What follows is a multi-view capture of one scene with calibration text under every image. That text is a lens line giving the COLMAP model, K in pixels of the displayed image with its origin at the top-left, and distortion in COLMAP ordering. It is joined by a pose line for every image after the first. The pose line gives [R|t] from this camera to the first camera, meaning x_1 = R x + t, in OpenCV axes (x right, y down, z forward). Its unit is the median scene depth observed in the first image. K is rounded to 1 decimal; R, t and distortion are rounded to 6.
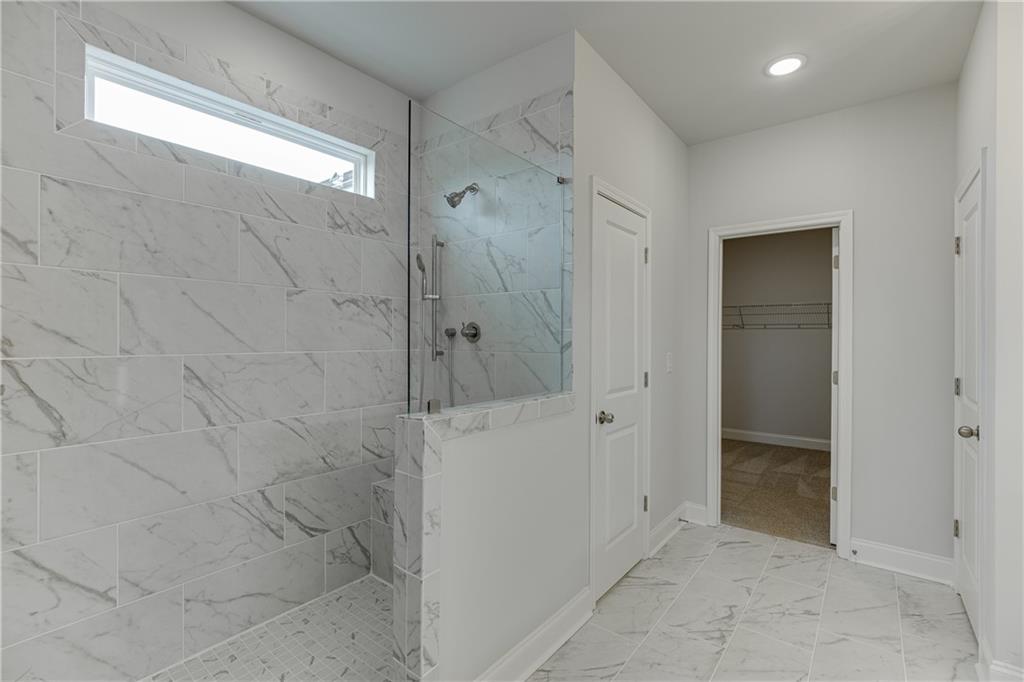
lens RADIAL K [[443.2, 0, 514.7], [0, 443.2, 334.1], [0, 0, 1]] dist [0.000761, -0.000022]
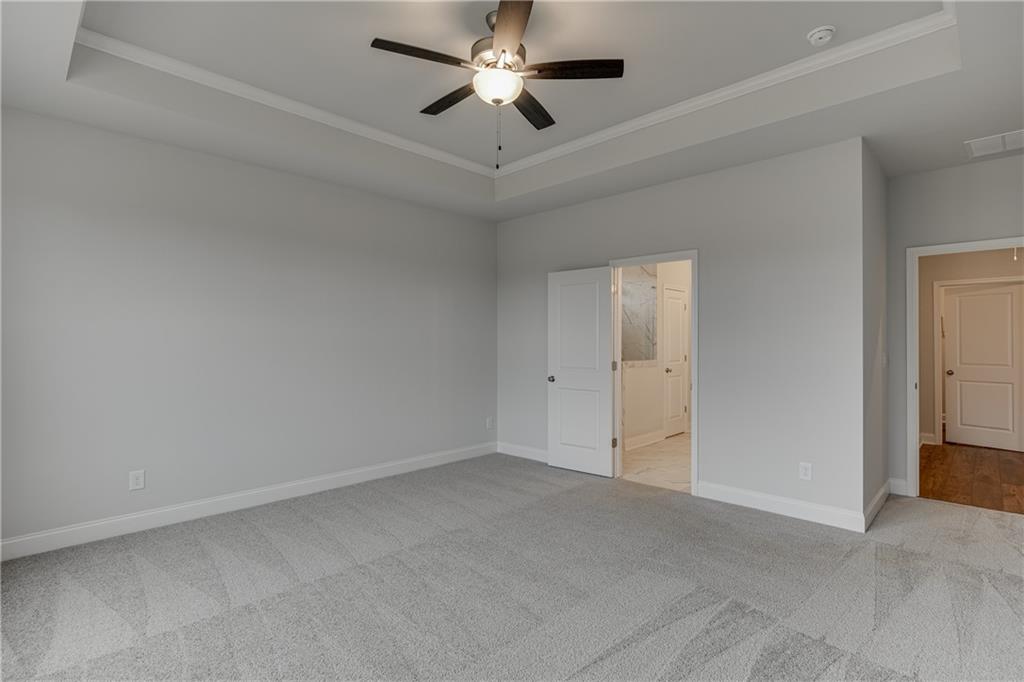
lens RADIAL K [[503.3, 0, 511.2], [0, 503.3, 334.6], [0, 0, 1]] dist [0.002659, -0.001023]
pose [[0.994933, -0.004833, -0.100424, -0.484857], [0.005560, 0.999960, 0.006960, -0.063190], [0.100387, -0.007483, 0.994920, -2.367166]]
